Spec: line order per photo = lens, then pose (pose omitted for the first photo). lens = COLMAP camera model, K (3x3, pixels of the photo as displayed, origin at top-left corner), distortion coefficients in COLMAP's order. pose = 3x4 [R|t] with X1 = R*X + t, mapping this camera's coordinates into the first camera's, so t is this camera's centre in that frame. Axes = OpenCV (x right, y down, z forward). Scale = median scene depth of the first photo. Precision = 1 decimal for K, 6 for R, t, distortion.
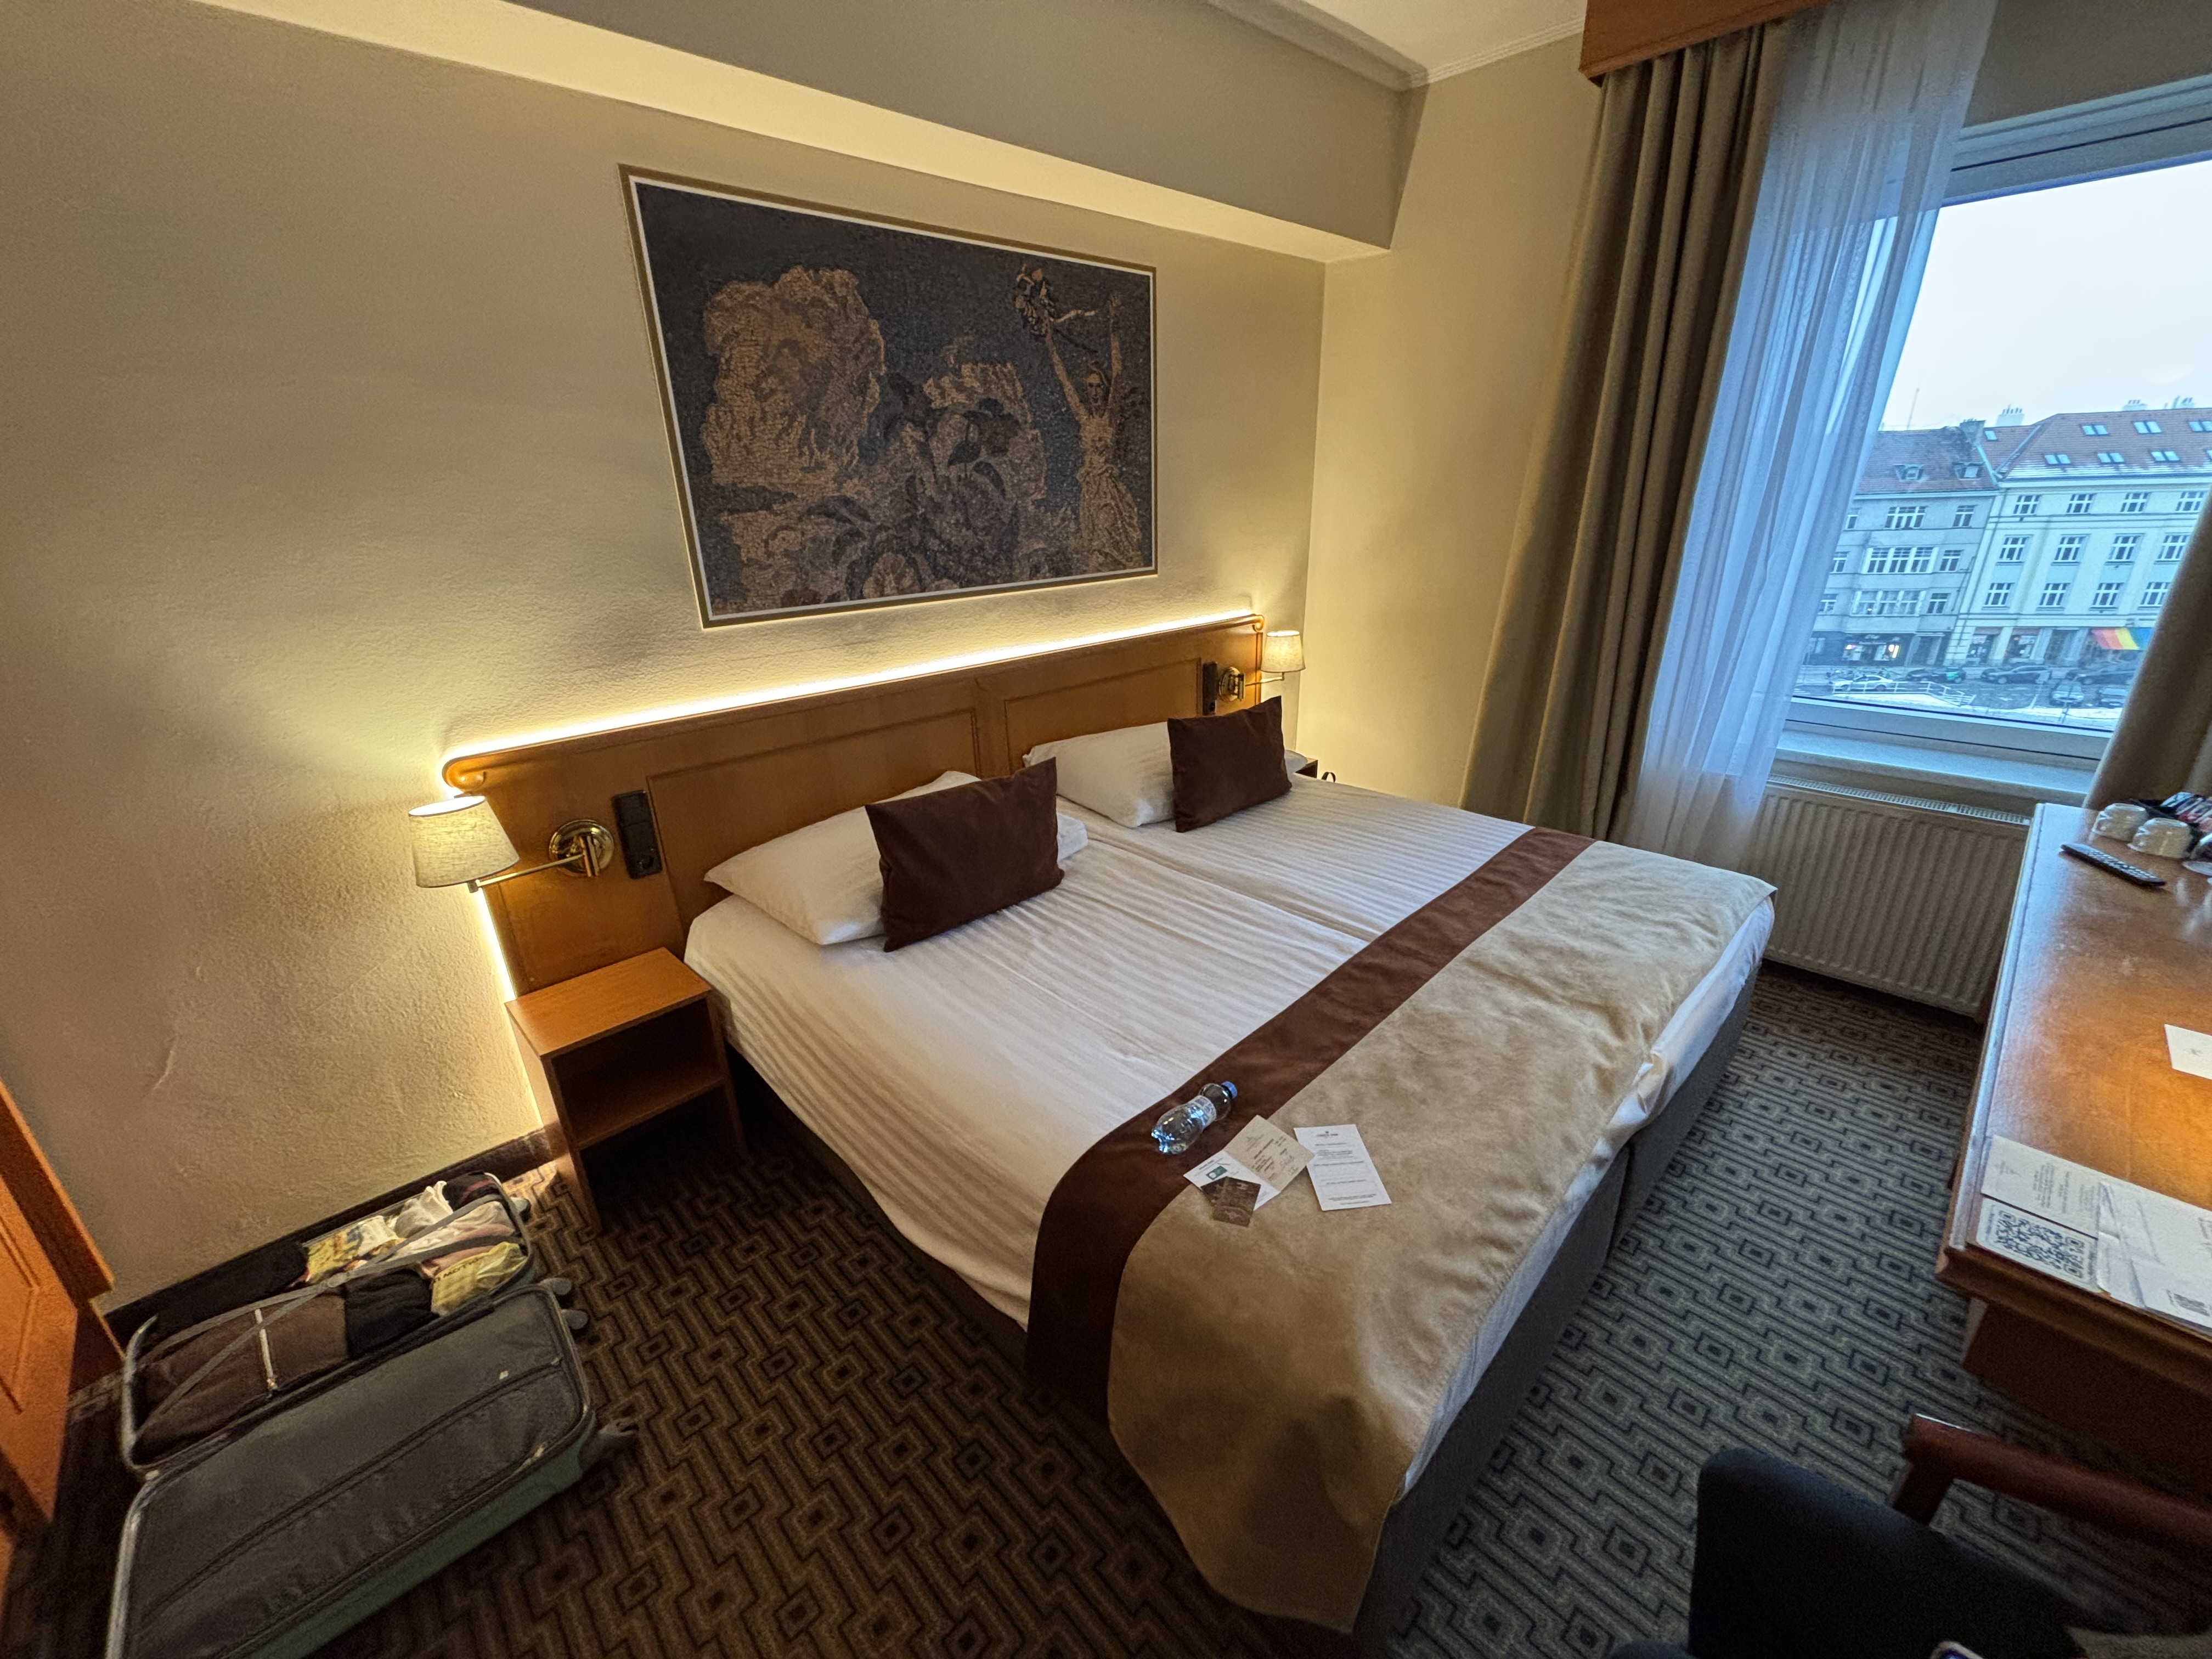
lens RADIAL K [[889.7, 0, 1111.3], [0, 889.7, 827.2], [0, 0, 1]] dist [-0.013572, 0.001662]
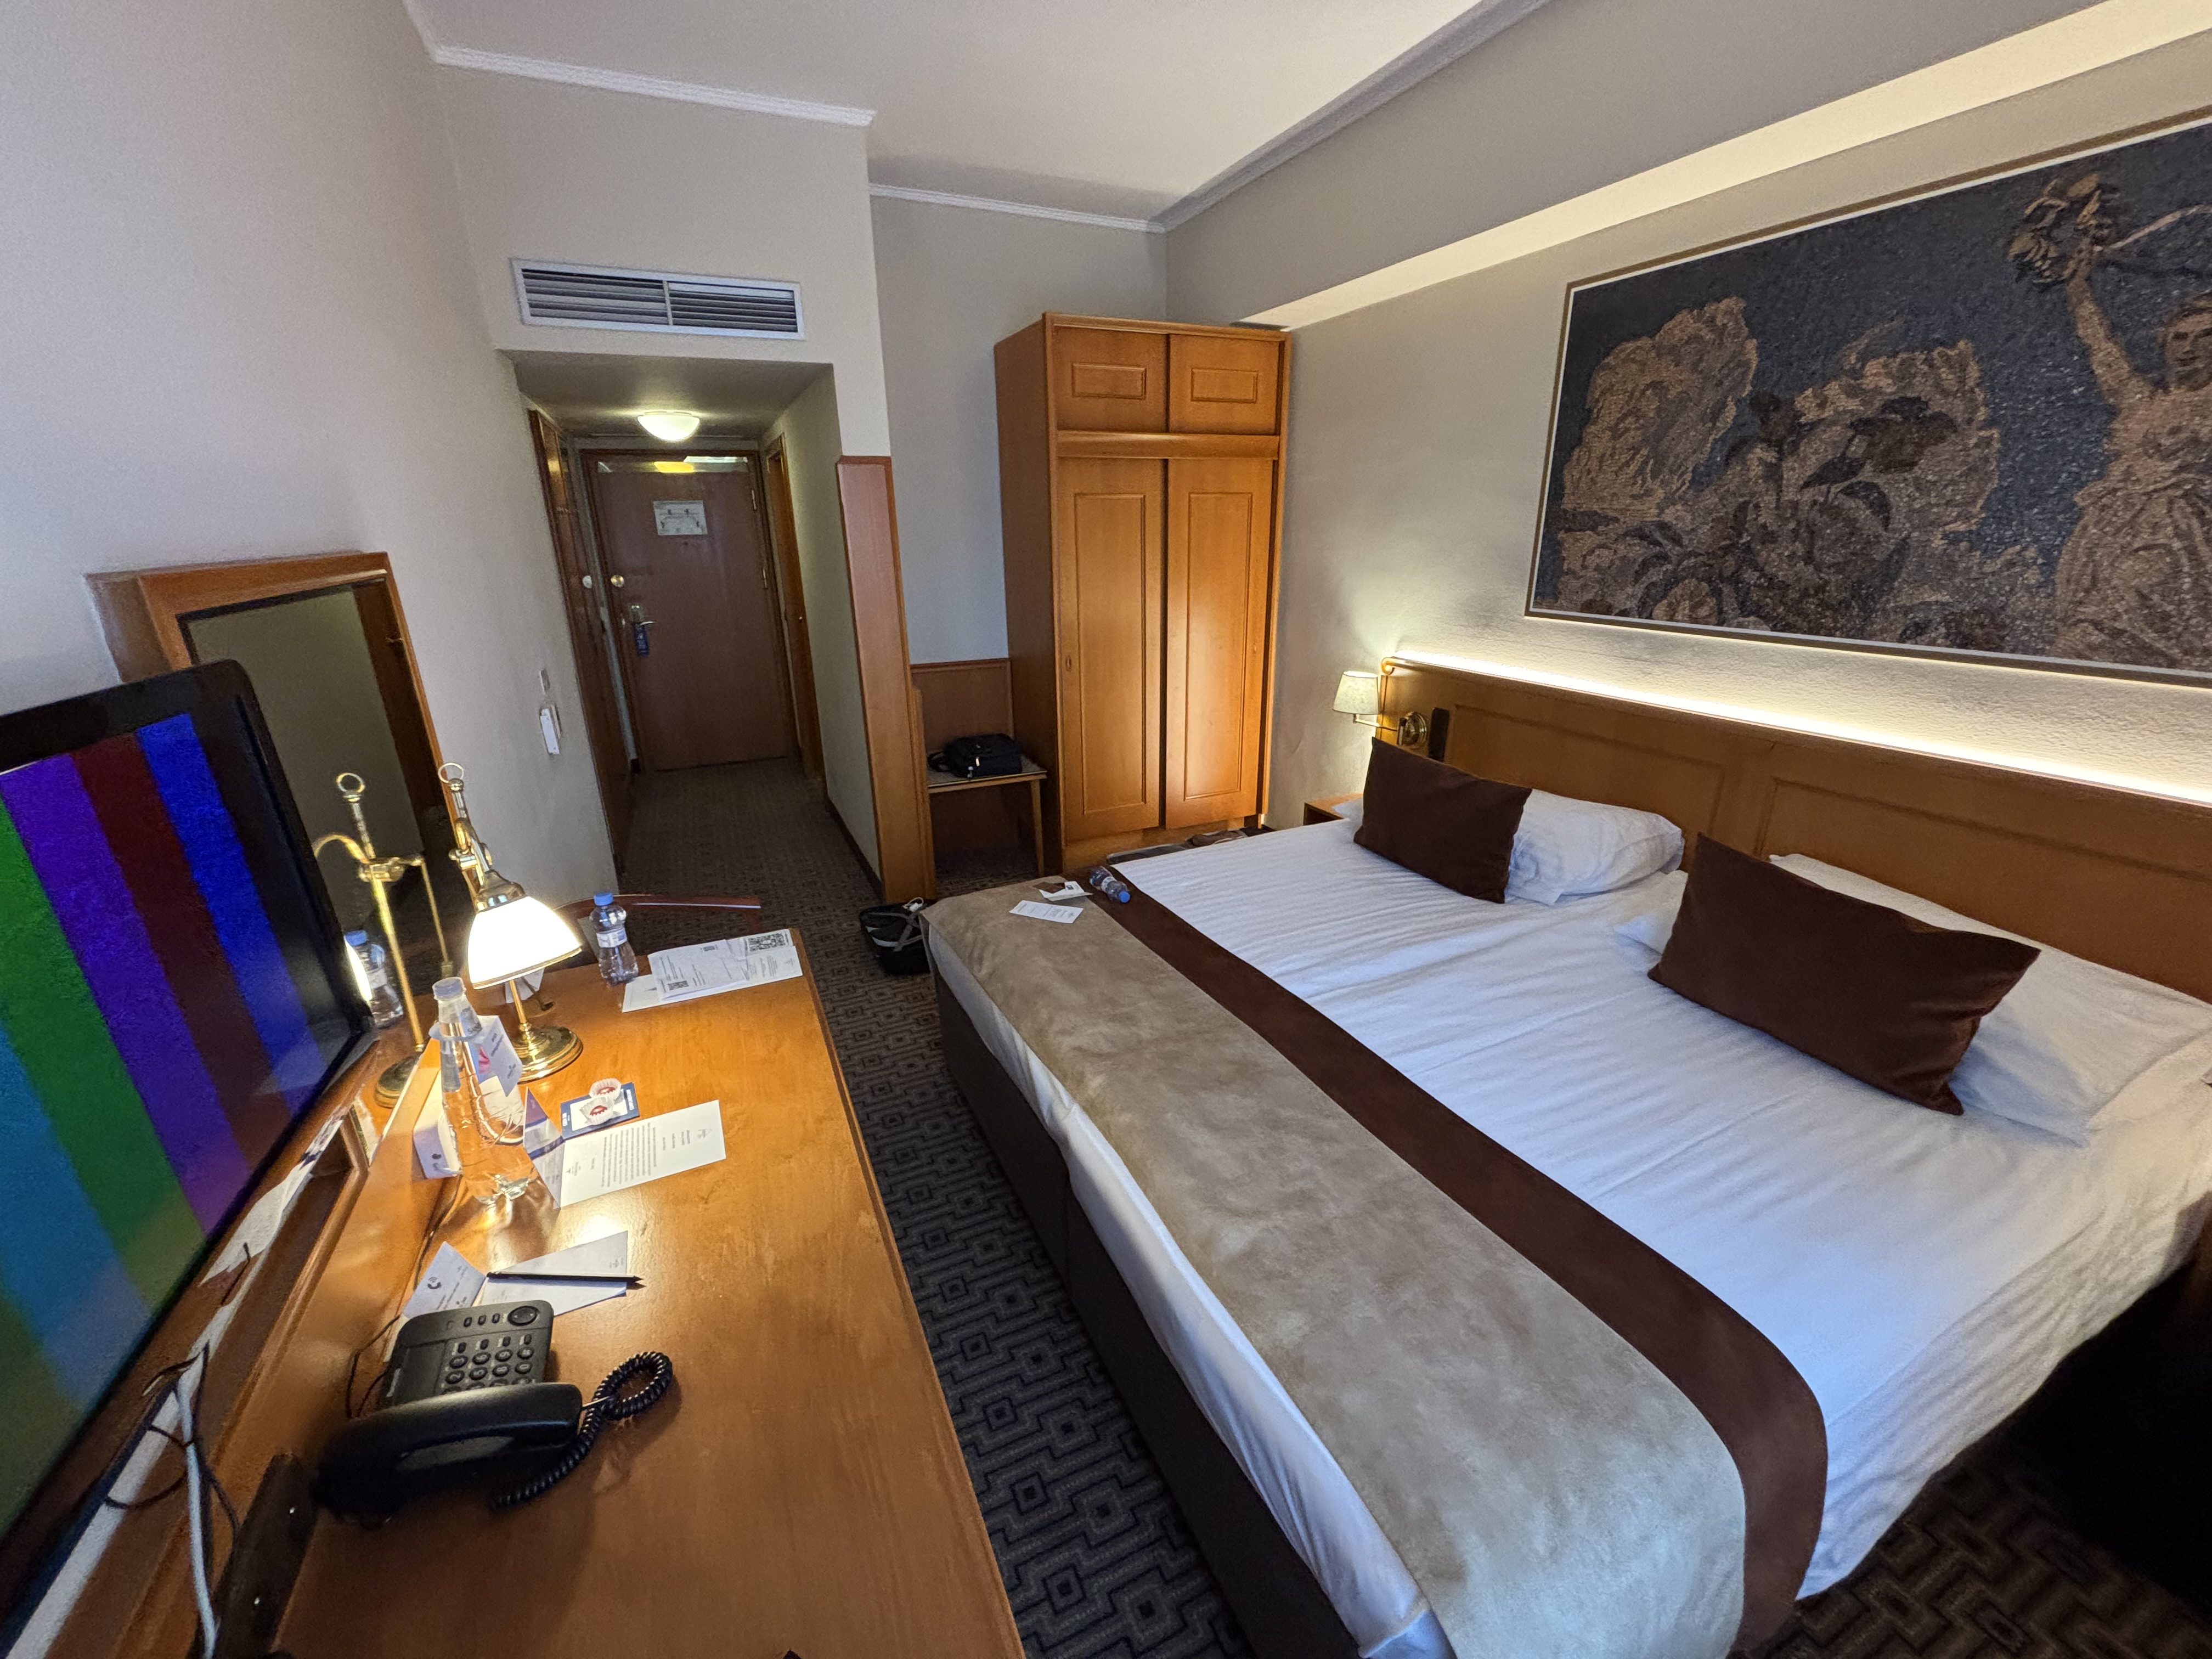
lens RADIAL K [[889.7, 0, 1115.7], [0, 889.7, 827.2], [0, 0, 1]] dist [-0.013572, 0.001662]
pose [[-0.317896, 0.355702, -0.878873, 0.923814], [-0.289835, 0.846128, 0.447285, -0.335175], [0.902739, 0.396918, -0.165886, 0.707727]]
